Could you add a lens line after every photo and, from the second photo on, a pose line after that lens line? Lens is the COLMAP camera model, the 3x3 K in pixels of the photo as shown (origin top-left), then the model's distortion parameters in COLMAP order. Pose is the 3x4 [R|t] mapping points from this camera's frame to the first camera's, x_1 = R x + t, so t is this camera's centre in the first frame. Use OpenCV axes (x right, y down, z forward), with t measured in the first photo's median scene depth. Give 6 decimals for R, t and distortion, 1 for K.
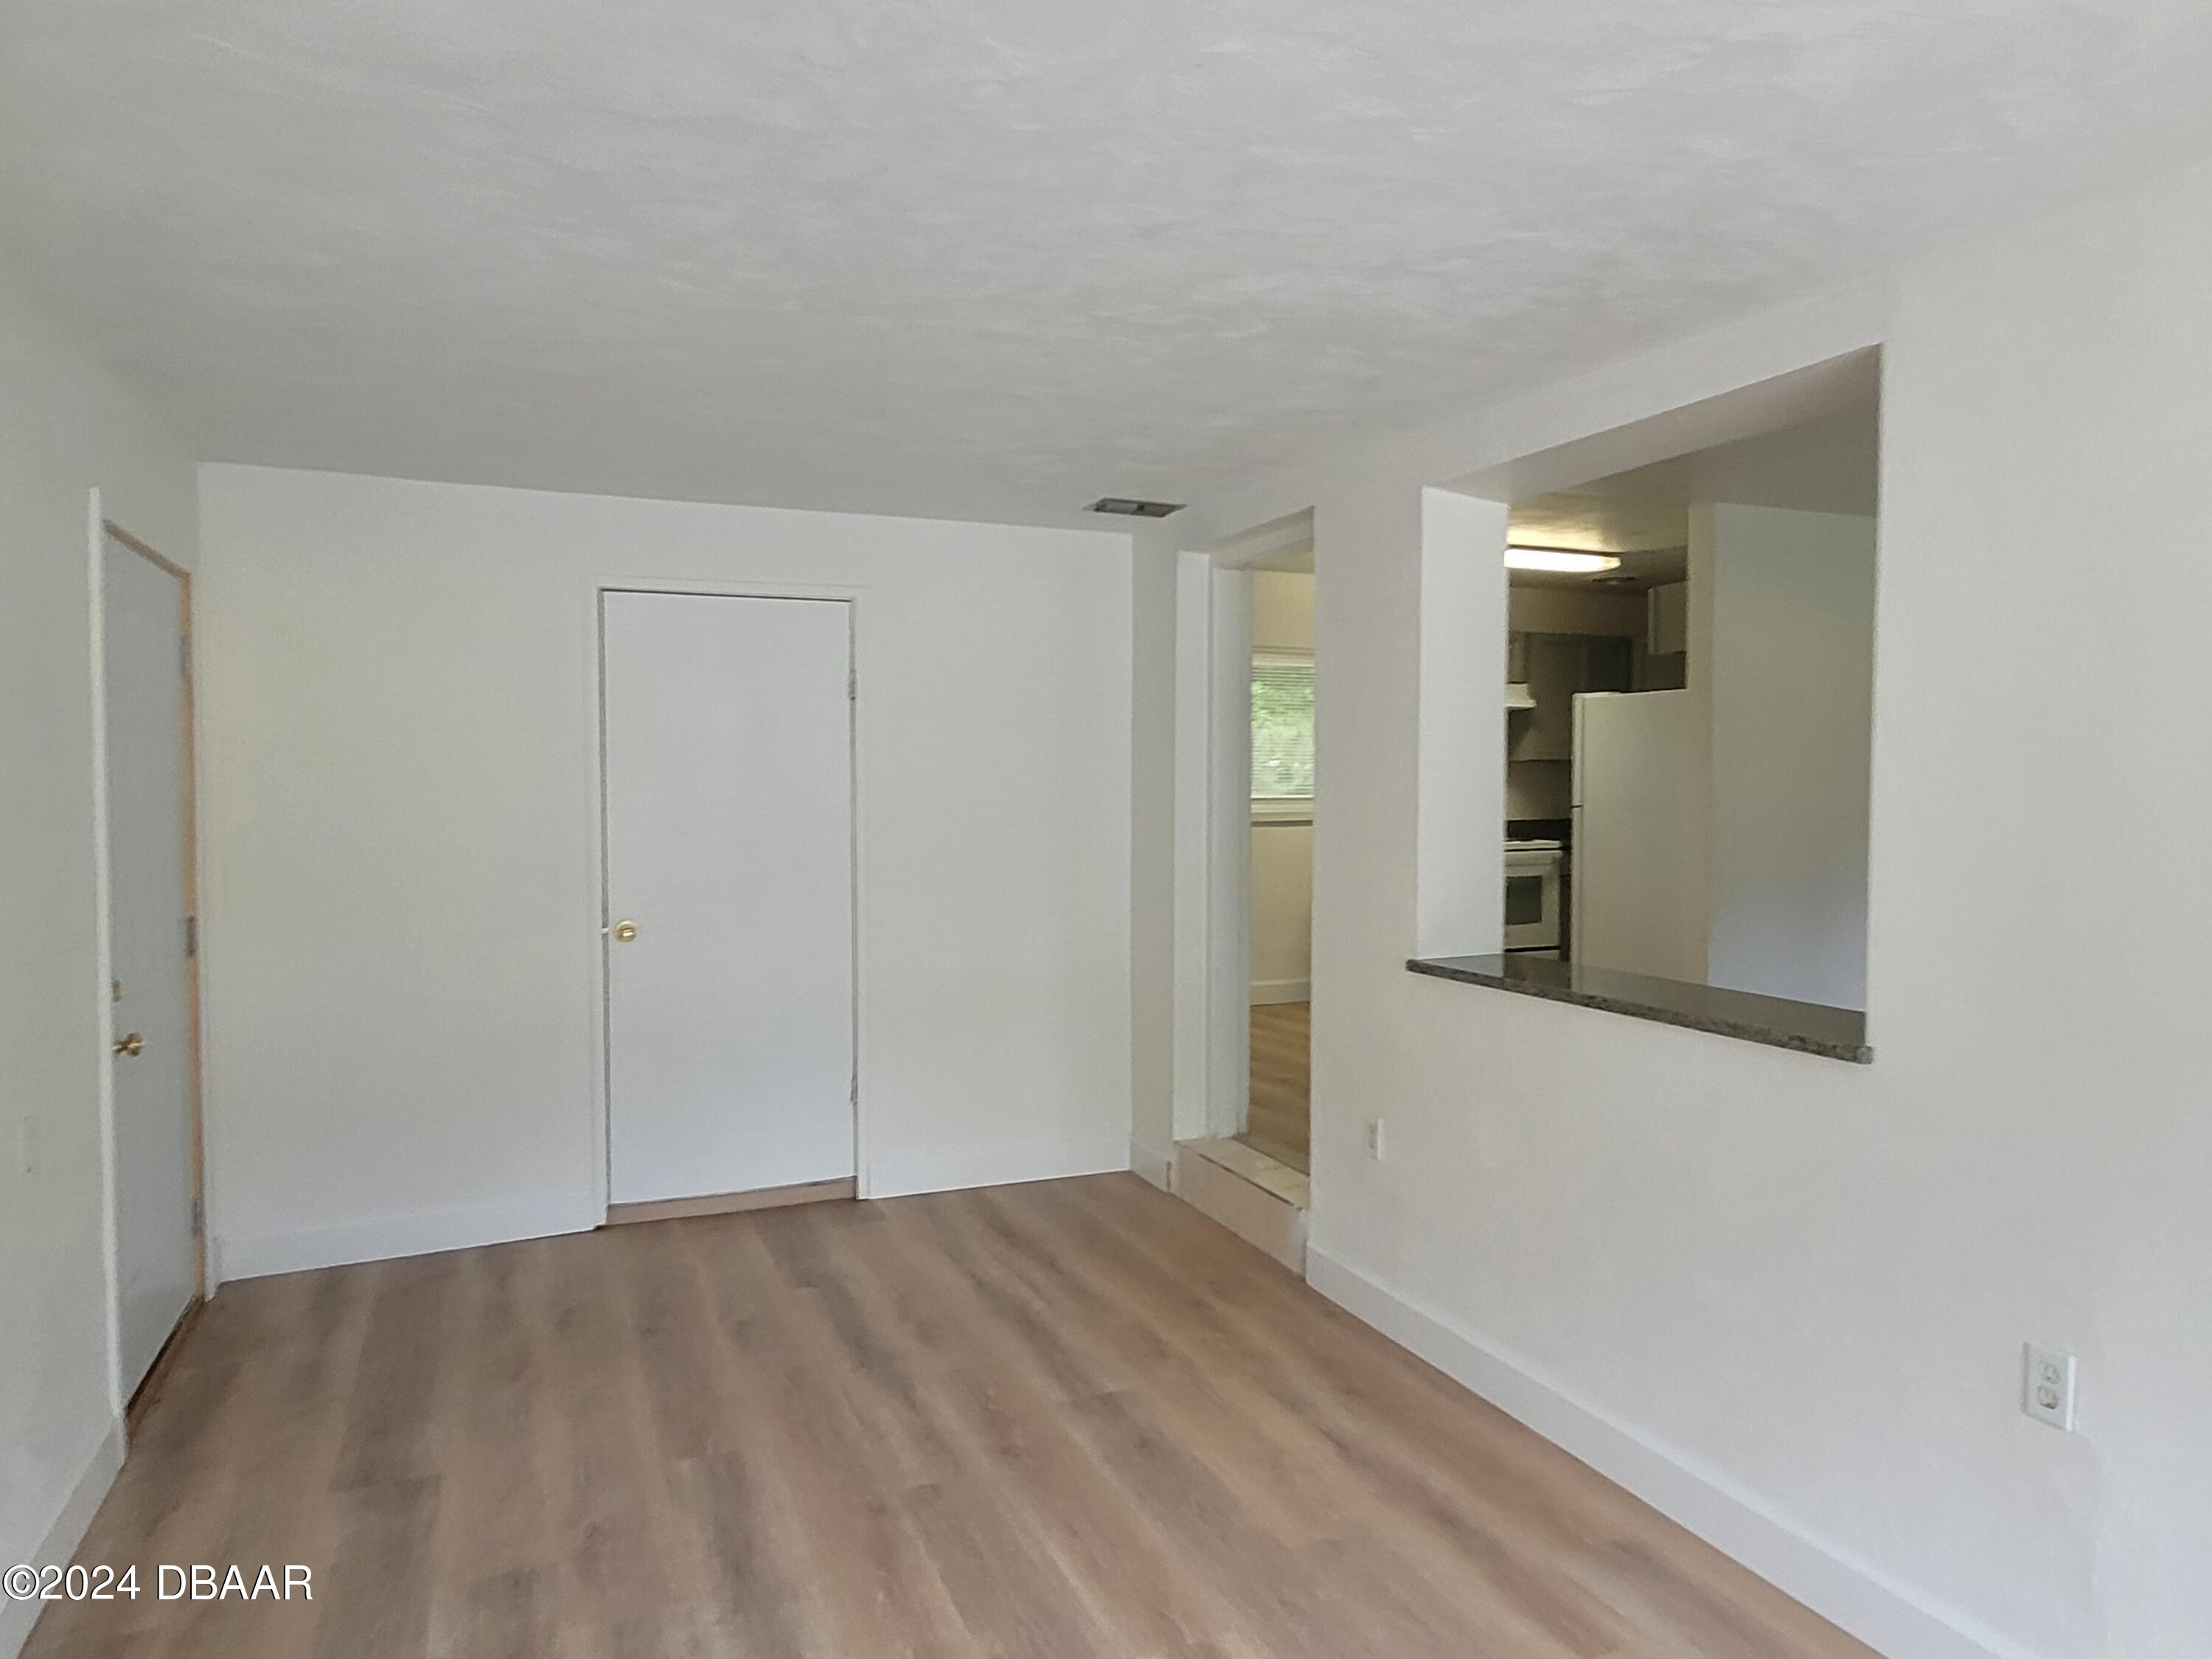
lens RADIAL K [[860.6, 0, 1091.6], [0, 860.6, 831.9], [0, 0, 1]] dist [0.001315, 0.000065]
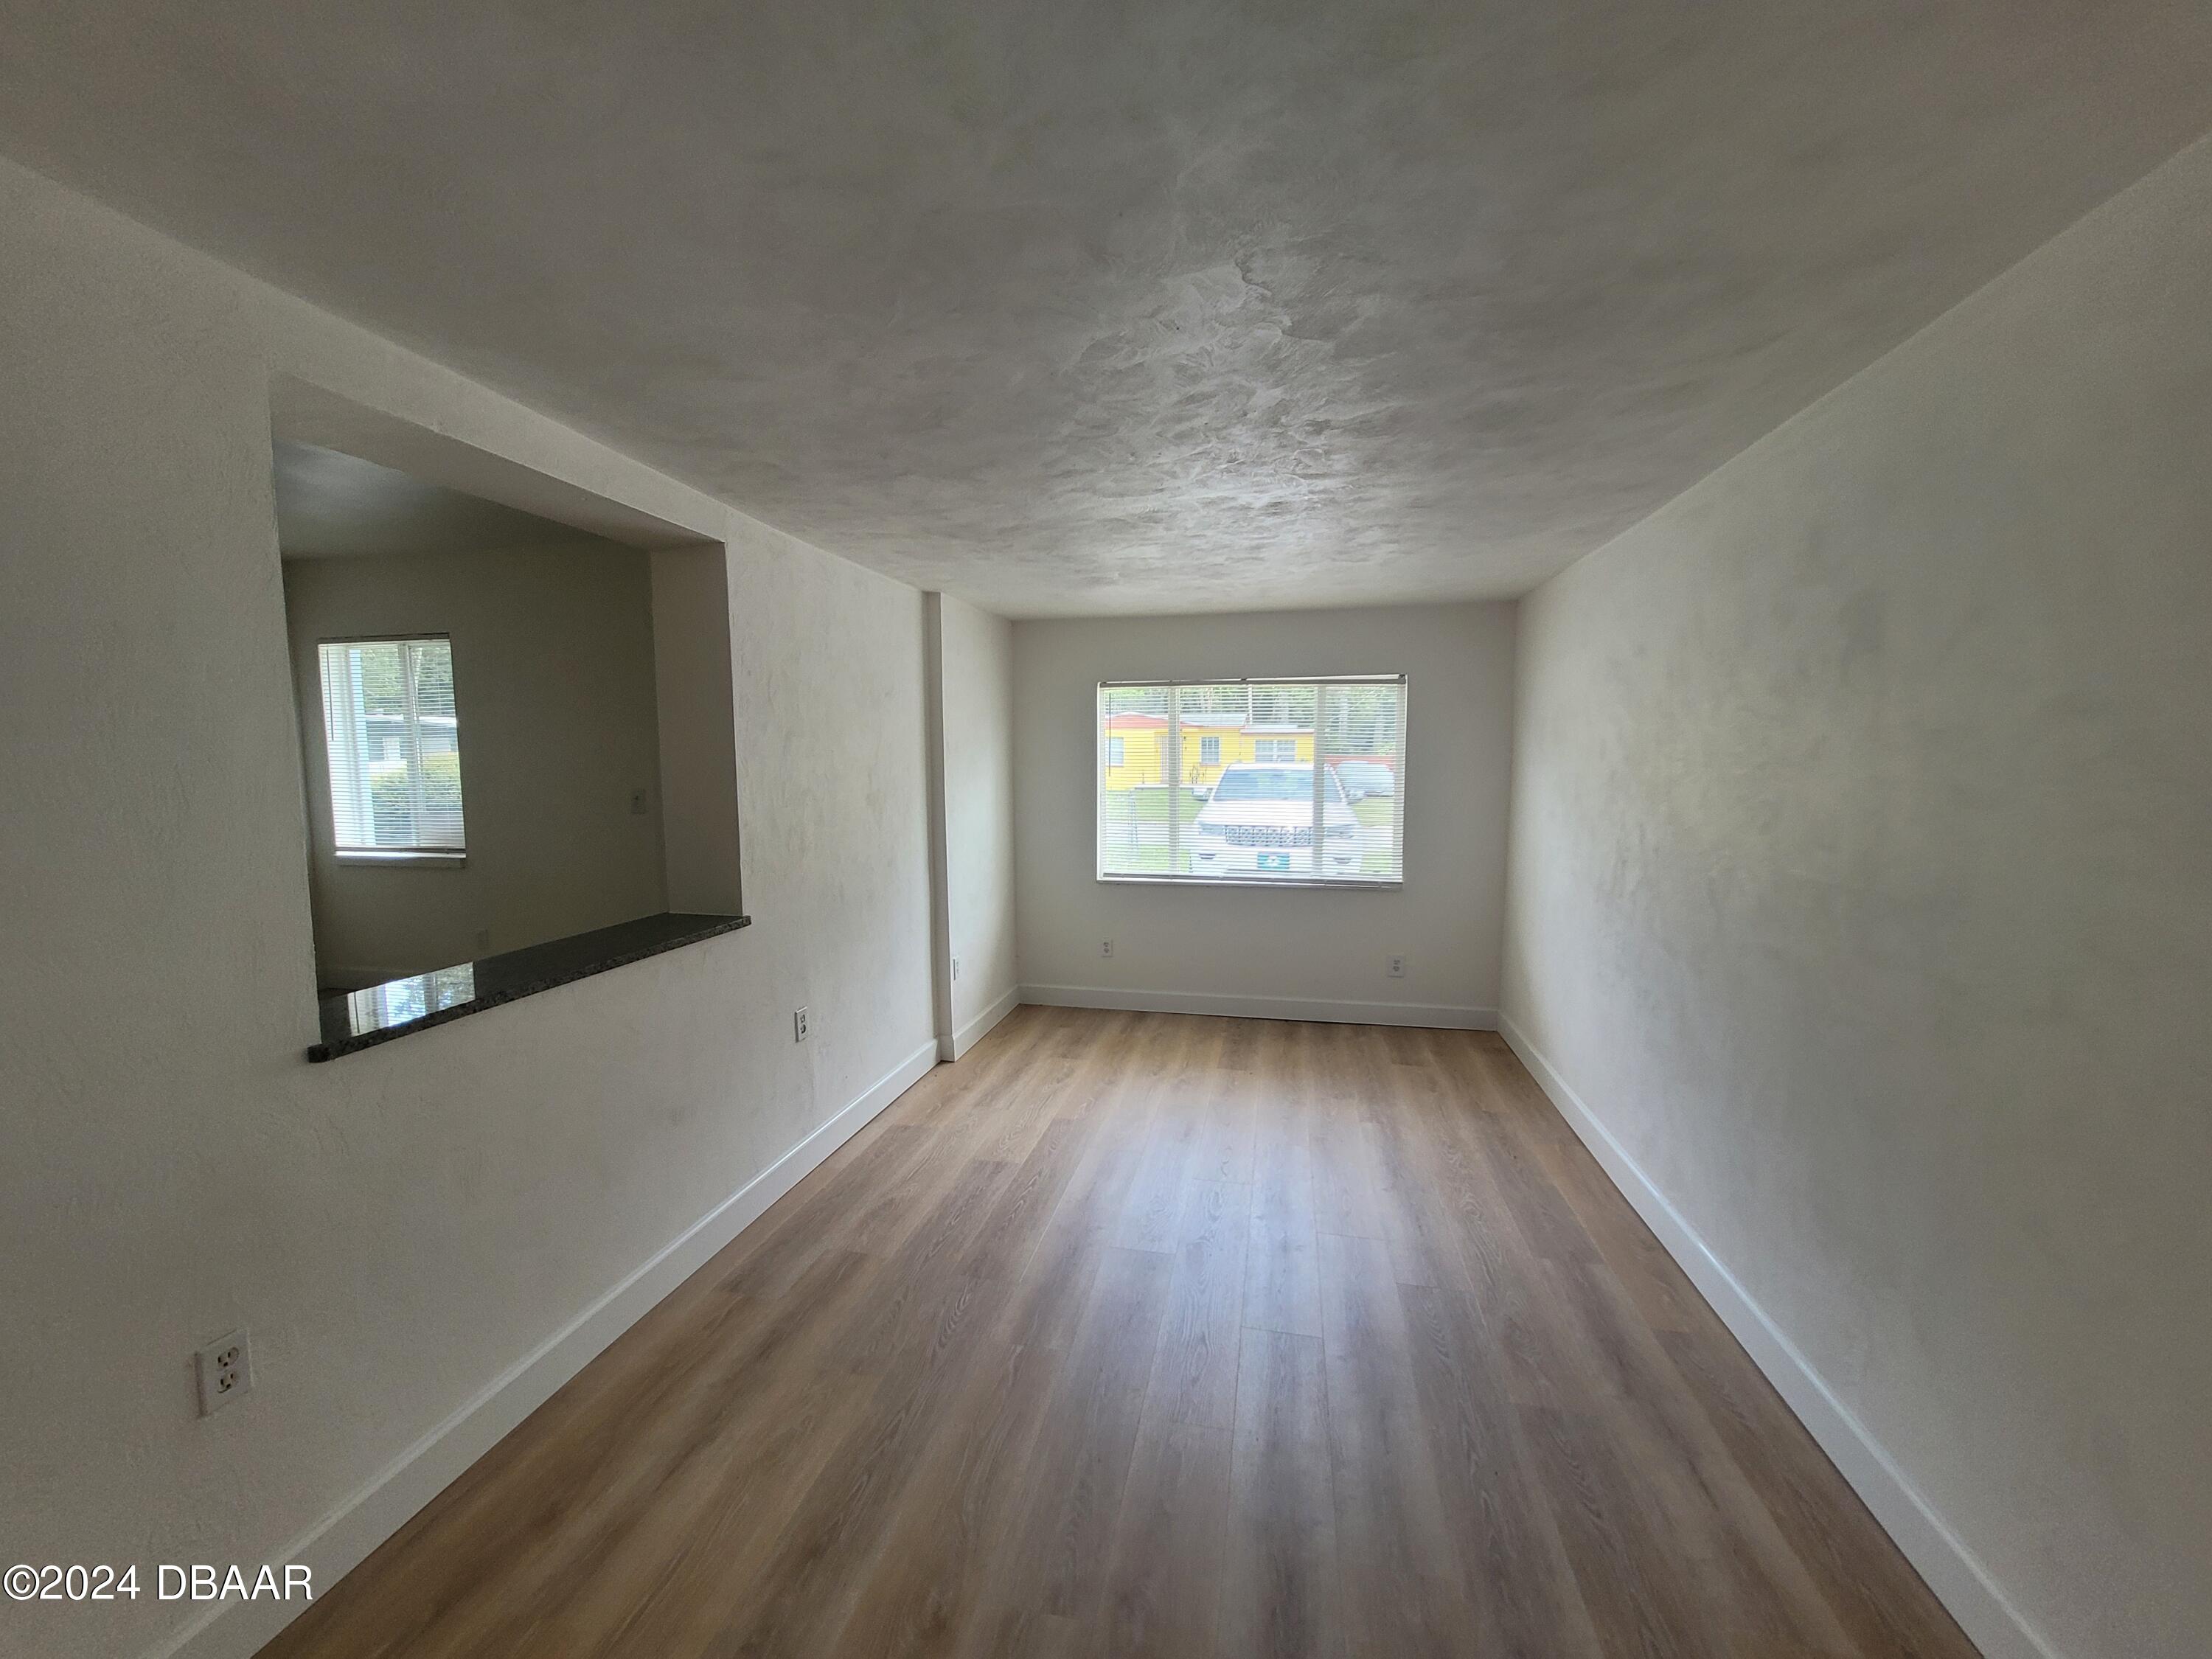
lens RADIAL K [[860.6, 0, 1091.6], [0, 860.6, 831.9], [0, 0, 1]] dist [0.001315, 0.000065]
pose [[-0.711584, -0.055526, 0.700404, -0.649788], [0.051946, 0.989986, 0.131257, -0.059667], [-0.700679, 0.129784, -0.701574, 1.276554]]
